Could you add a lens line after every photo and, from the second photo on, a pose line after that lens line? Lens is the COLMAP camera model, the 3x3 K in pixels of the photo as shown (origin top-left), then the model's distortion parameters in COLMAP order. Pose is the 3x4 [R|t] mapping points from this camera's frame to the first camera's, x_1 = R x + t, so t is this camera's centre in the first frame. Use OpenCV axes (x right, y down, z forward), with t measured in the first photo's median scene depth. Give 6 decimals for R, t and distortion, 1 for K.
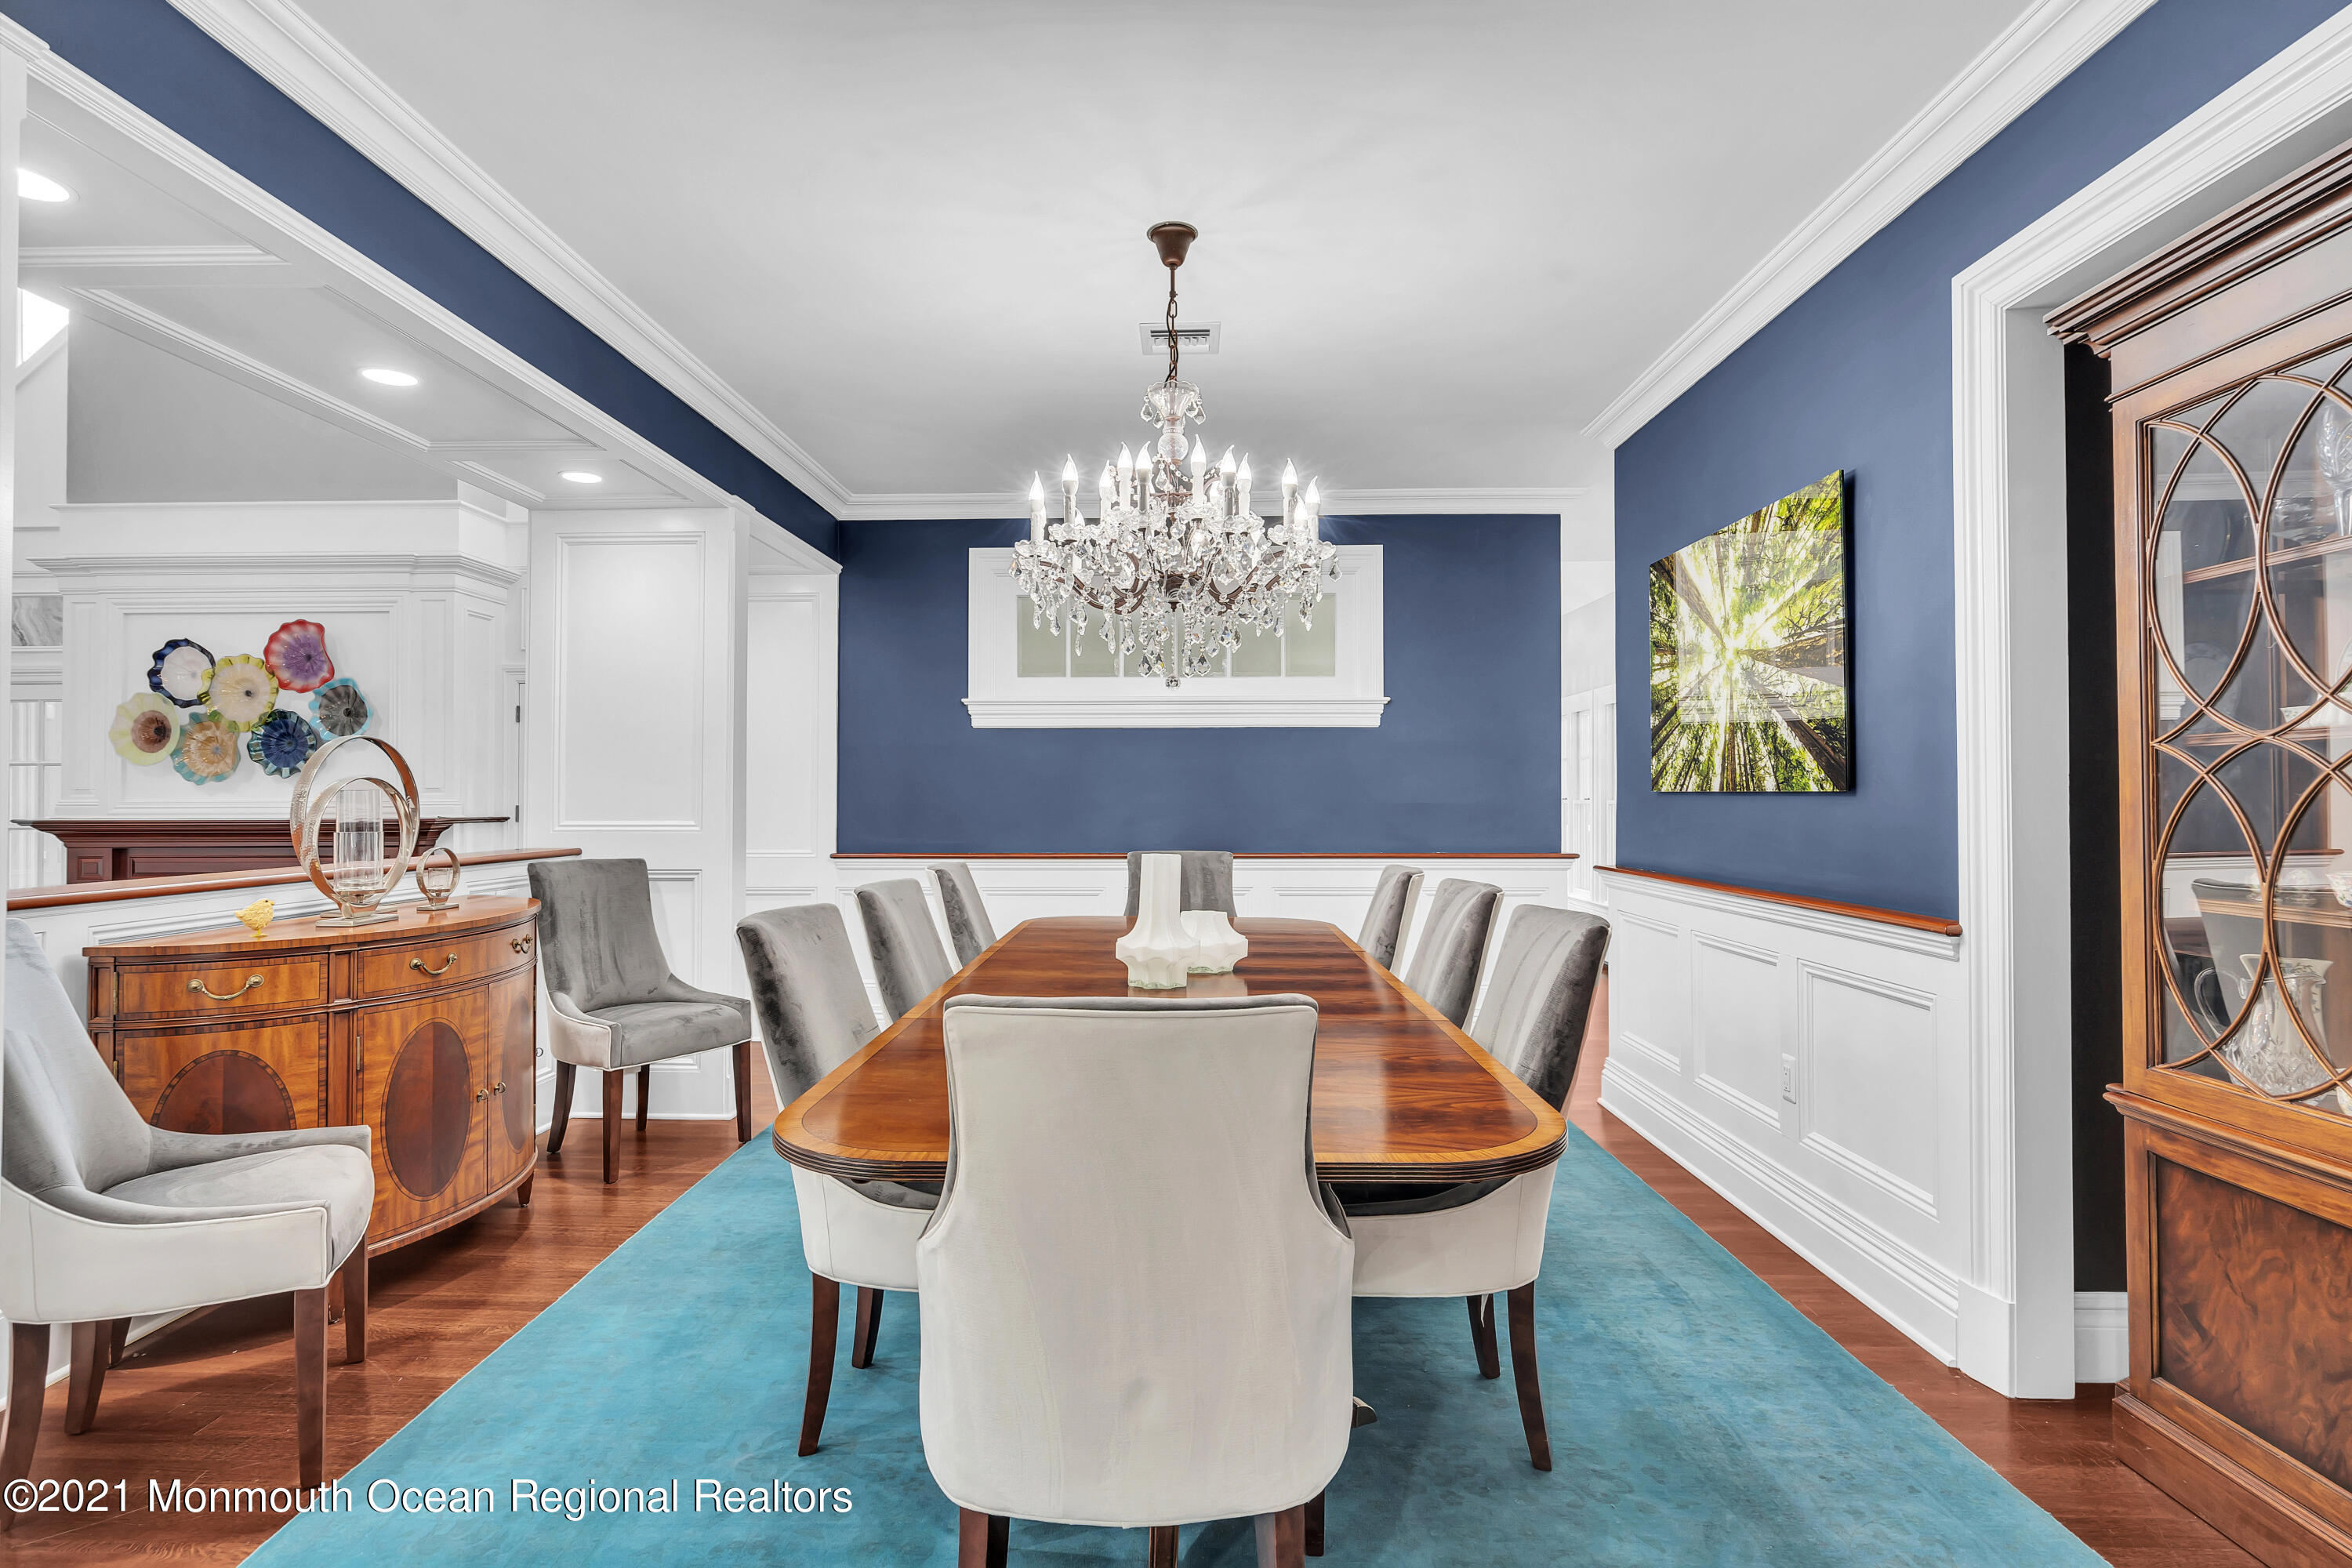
lens RADIAL K [[1112.3, 0, 1151.4], [0, 1112.3, 785.8], [0, 0, 1]] dist [-0.004043, 0.000008]
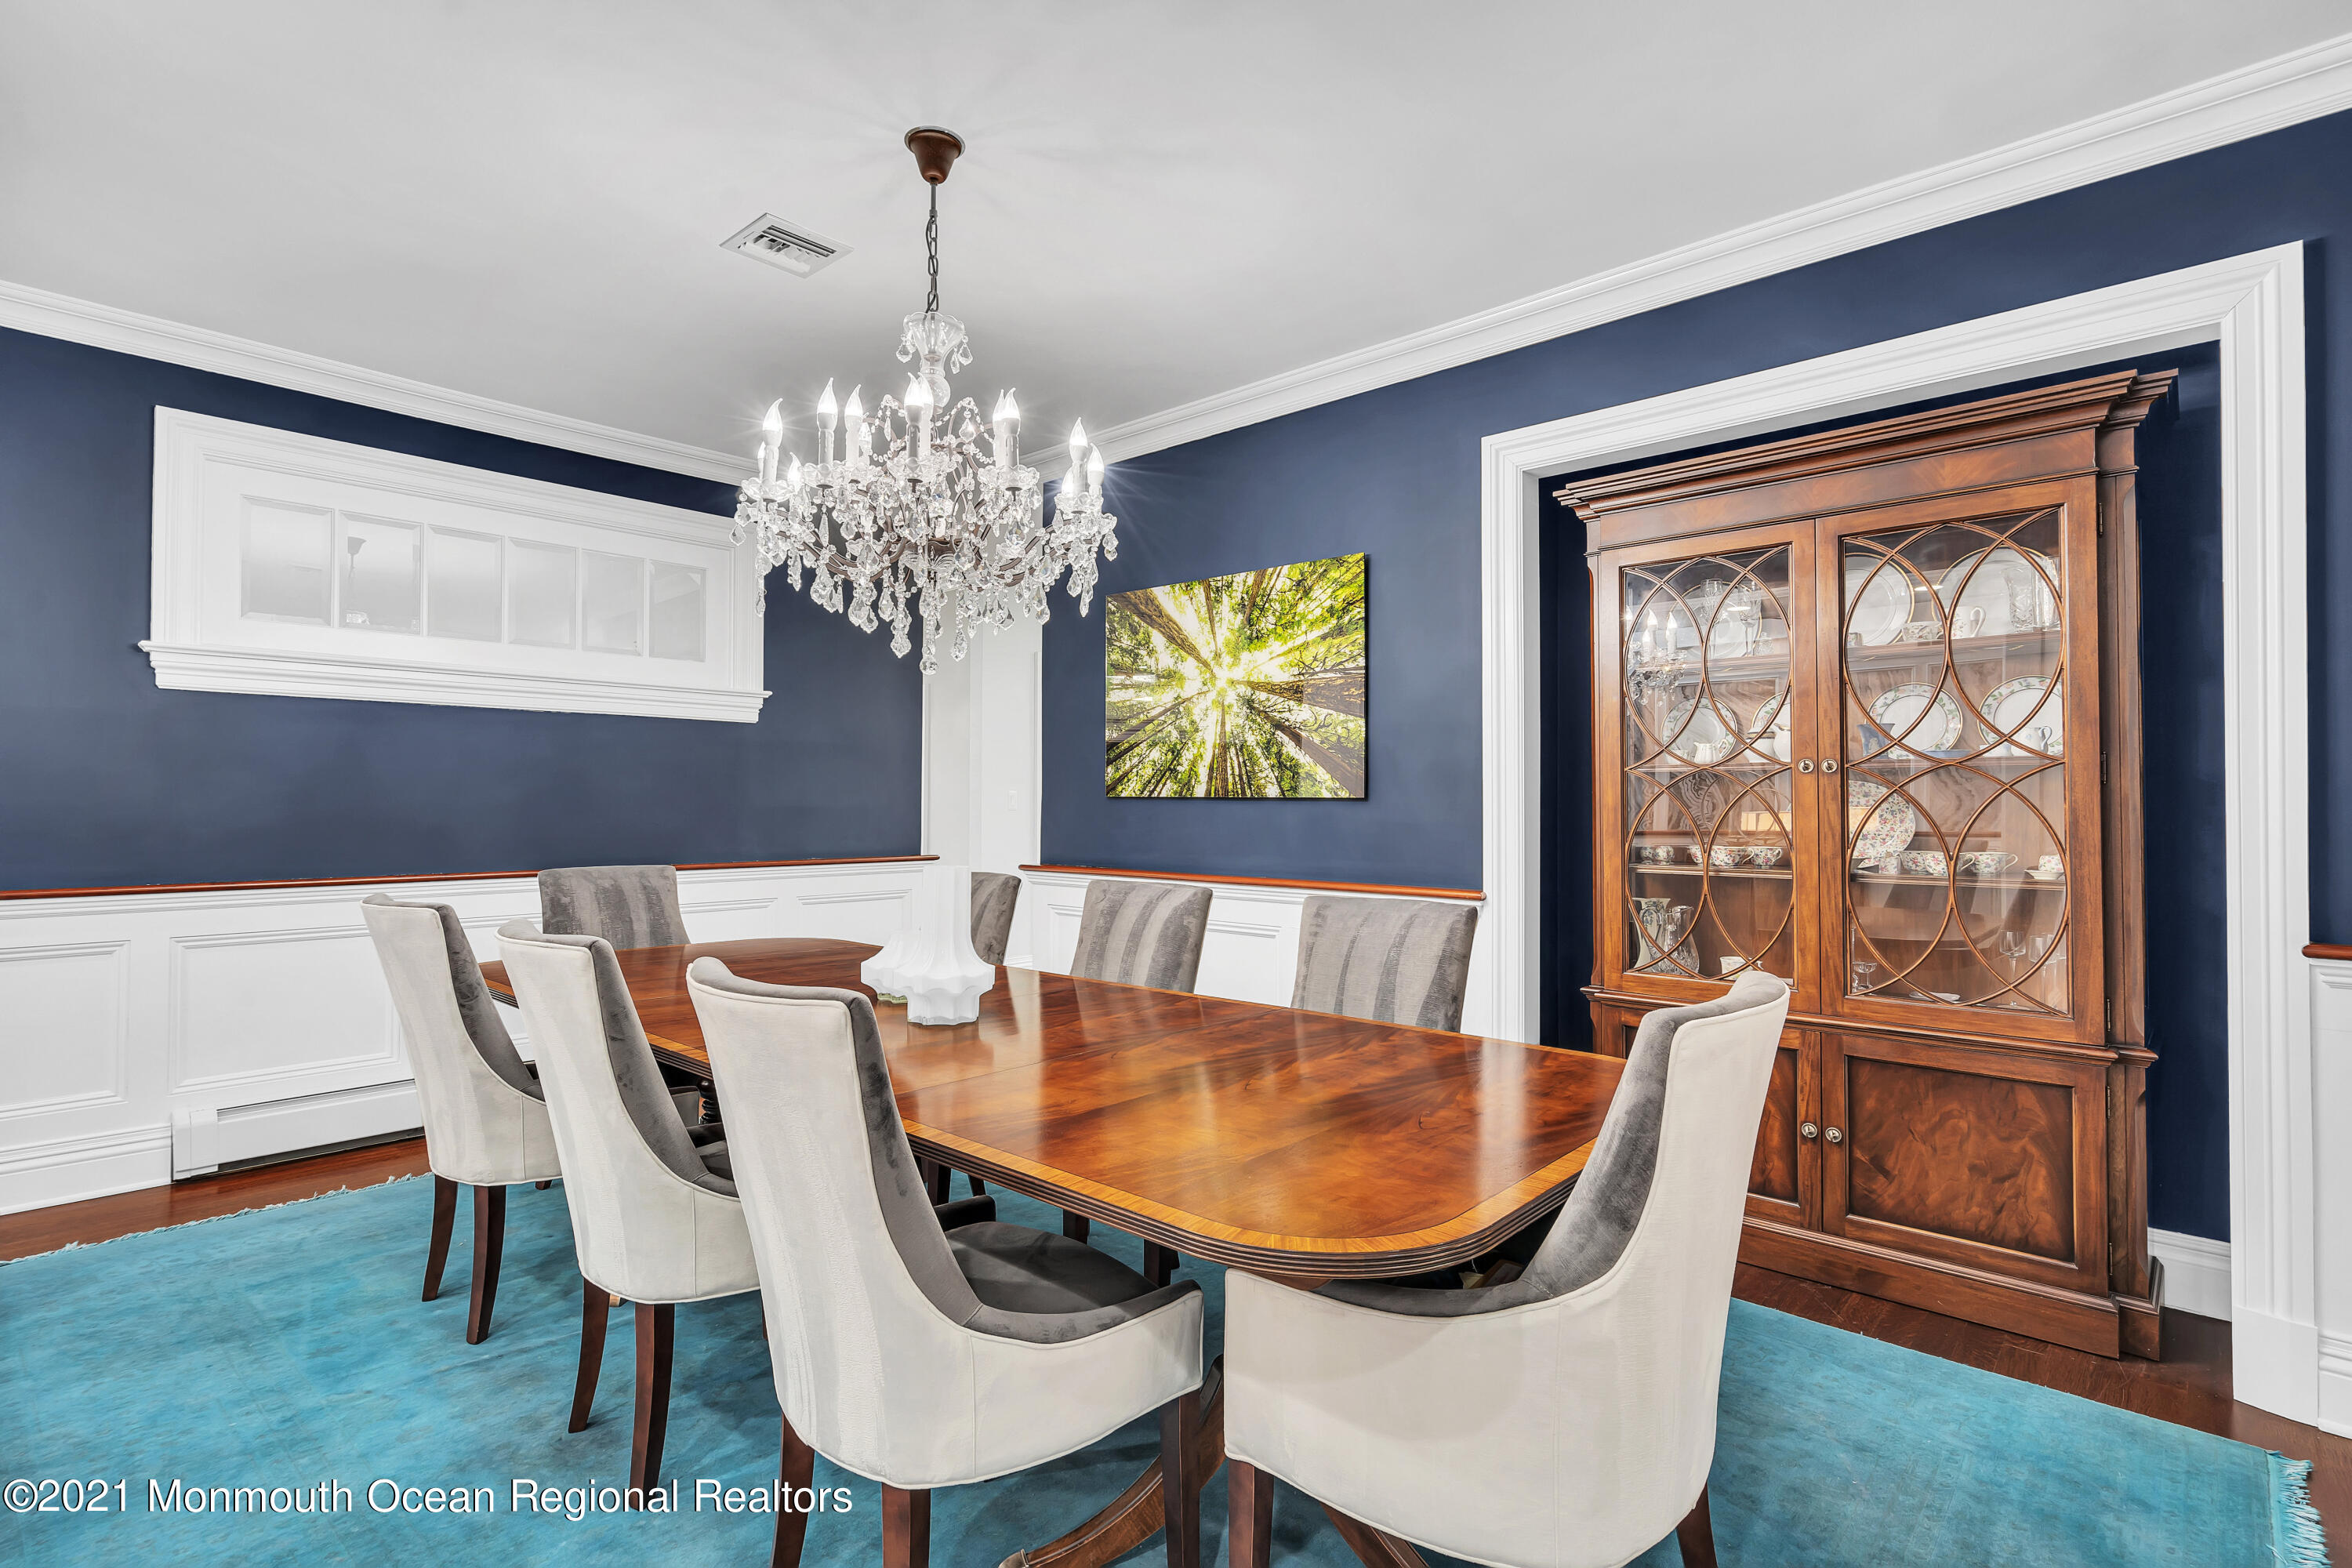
lens RADIAL K [[1105.5, 0, 1172.2], [0, 1105.5, 796.7], [0, 0, 1]] dist [-0.013541, -0.000093]
pose [[0.662028, 0.008454, 0.749431, -0.443211], [-0.012442, 0.999923, -0.000288, 0.006241], [-0.749376, -0.009134, 0.662082, 0.265571]]
